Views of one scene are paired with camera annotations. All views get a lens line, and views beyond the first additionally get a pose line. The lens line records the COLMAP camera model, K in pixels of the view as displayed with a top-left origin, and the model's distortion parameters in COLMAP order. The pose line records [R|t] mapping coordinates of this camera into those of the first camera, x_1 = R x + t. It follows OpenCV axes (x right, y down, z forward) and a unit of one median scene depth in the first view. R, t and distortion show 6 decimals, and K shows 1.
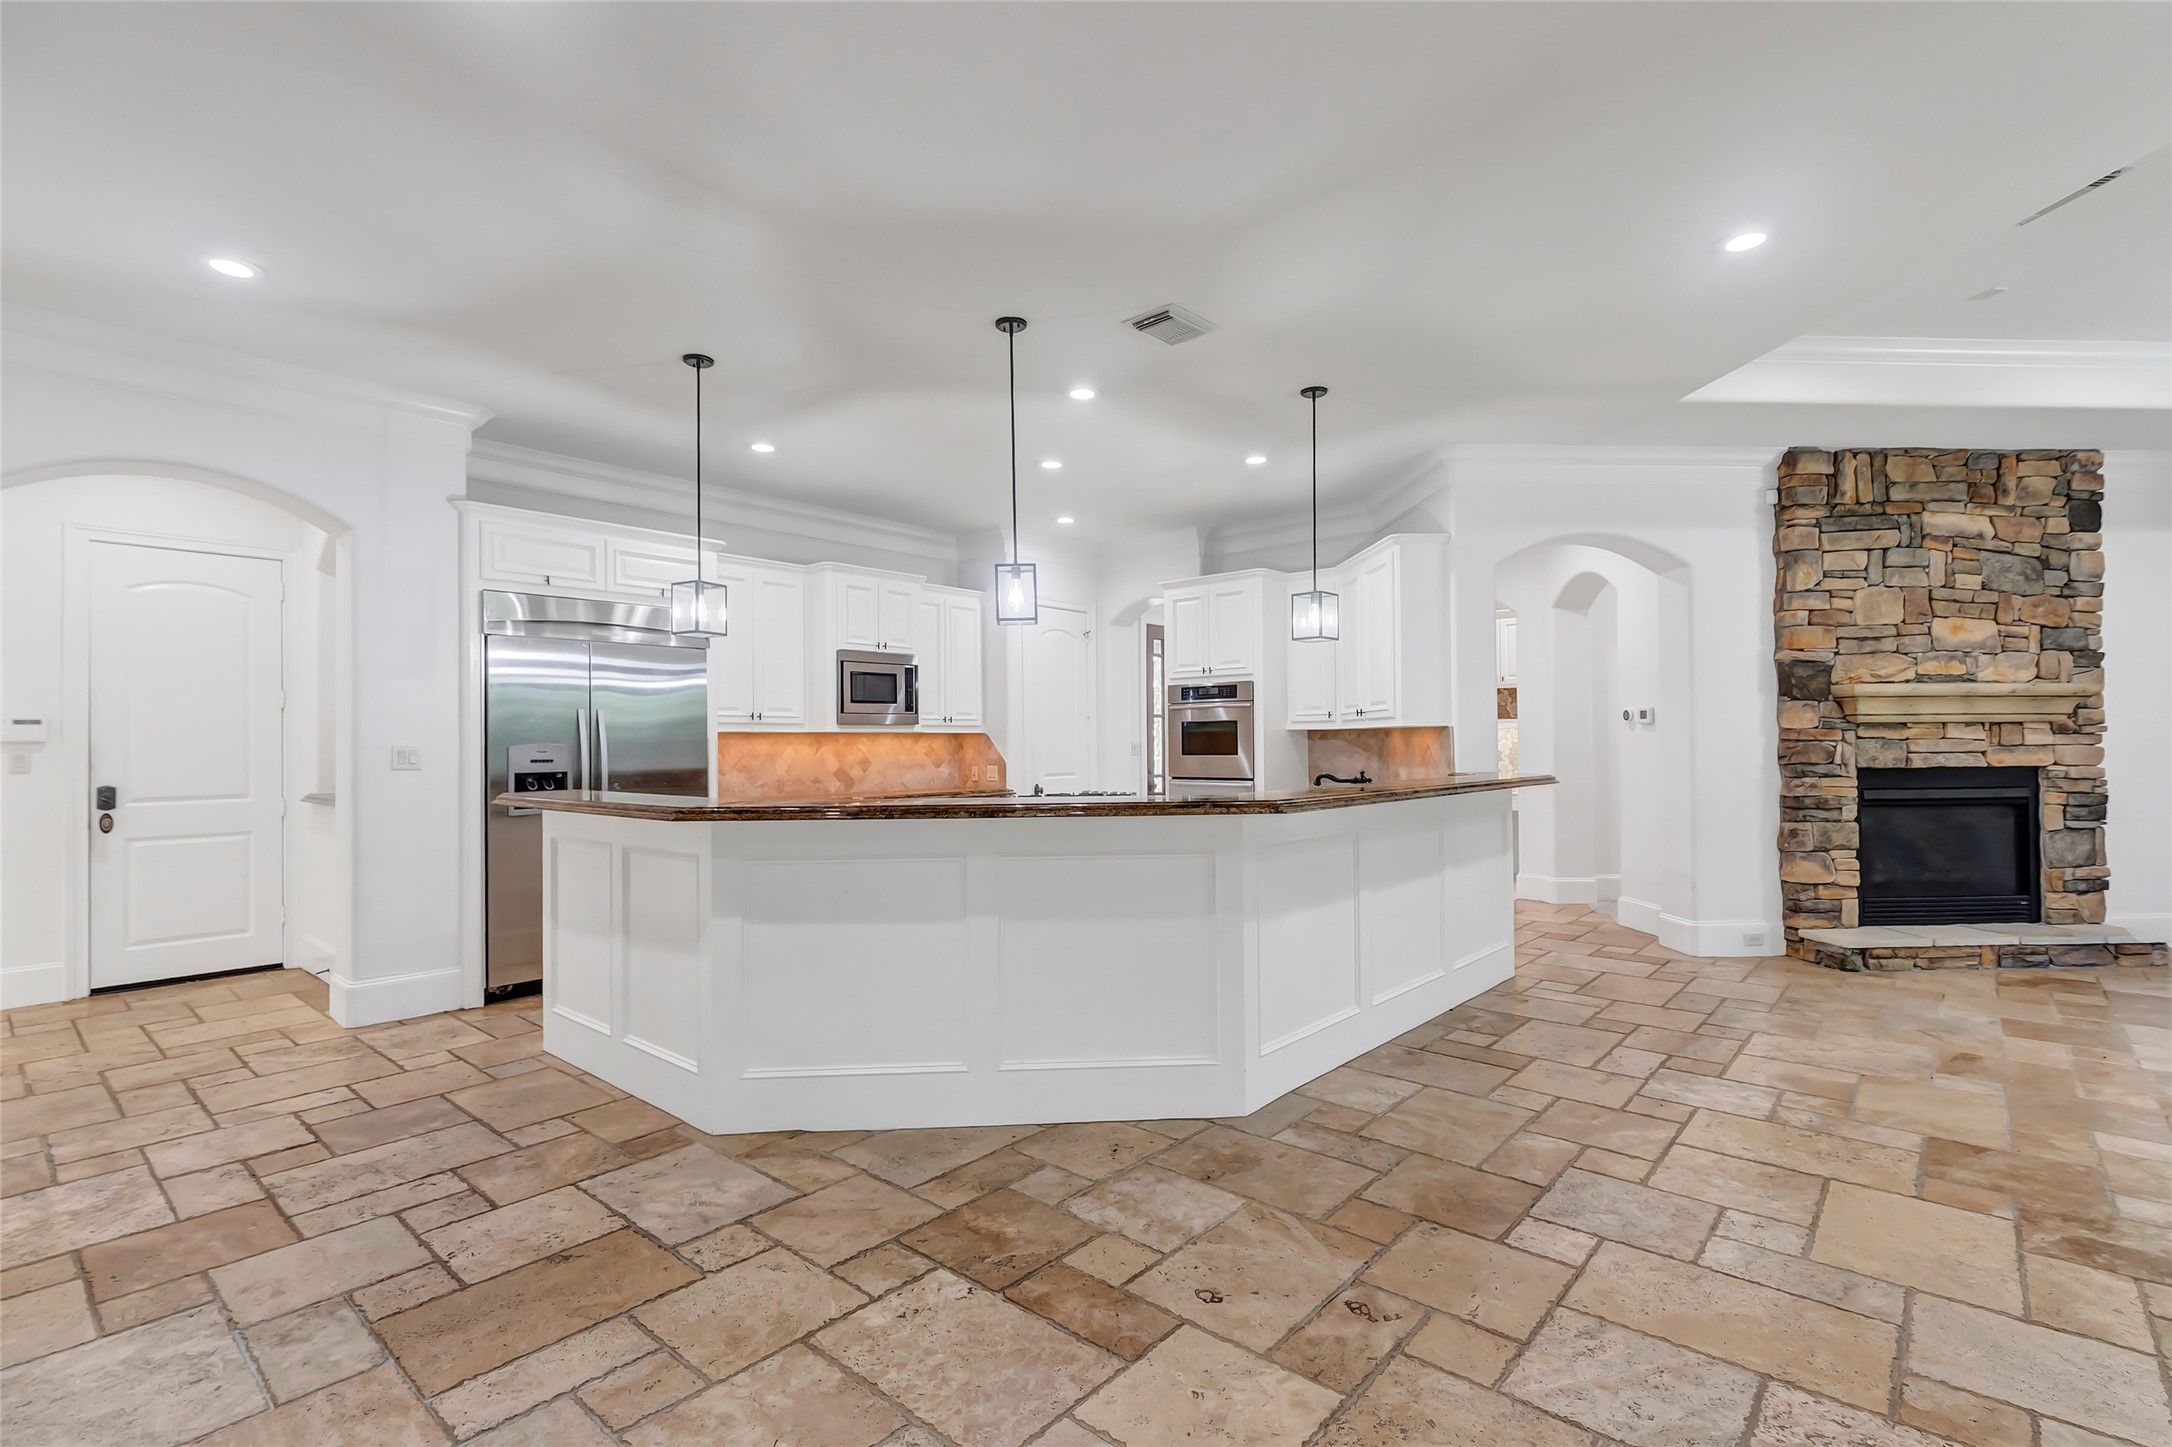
lens RADIAL K [[997.3, 0, 1093.5], [0, 997.3, 731.1], [0, 0, 1]] dist [0.003743, 0.000437]
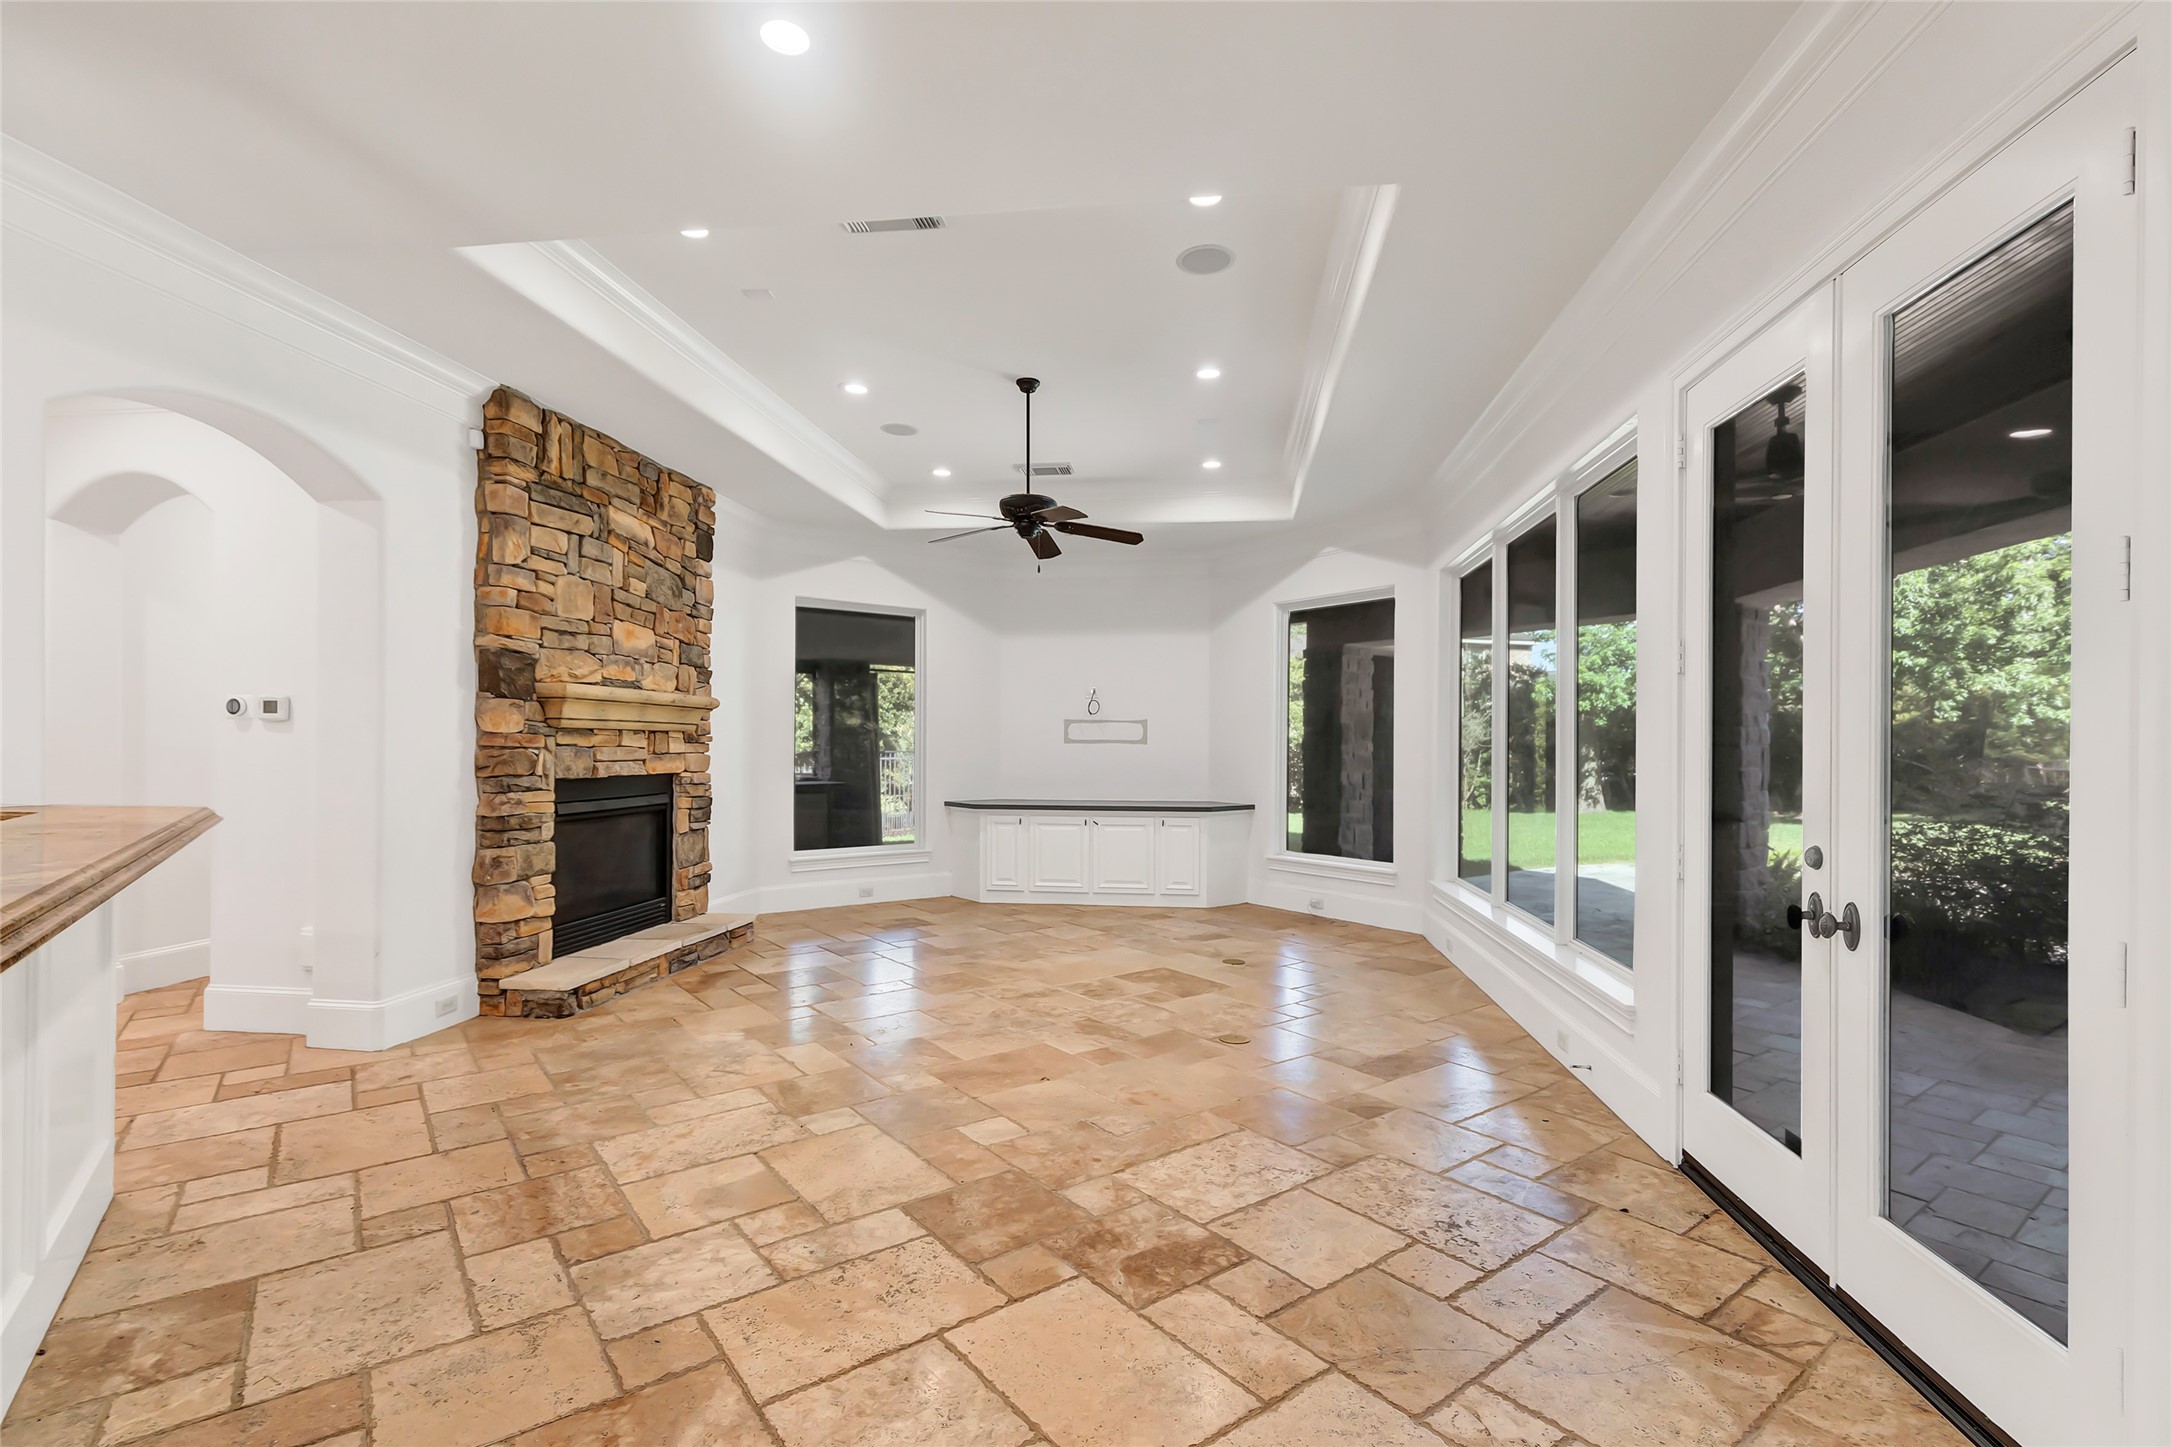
lens RADIAL K [[981.5, 0, 1088.0], [0, 981.5, 743.7], [0, 0, 1]] dist [0.003780, 0.000311]
pose [[0.196112, 0.011026, 0.980519, 0.013679], [-0.018514, 0.999800, -0.007540, 0.003624], [-0.980407, -0.016674, 0.196277, 0.374661]]
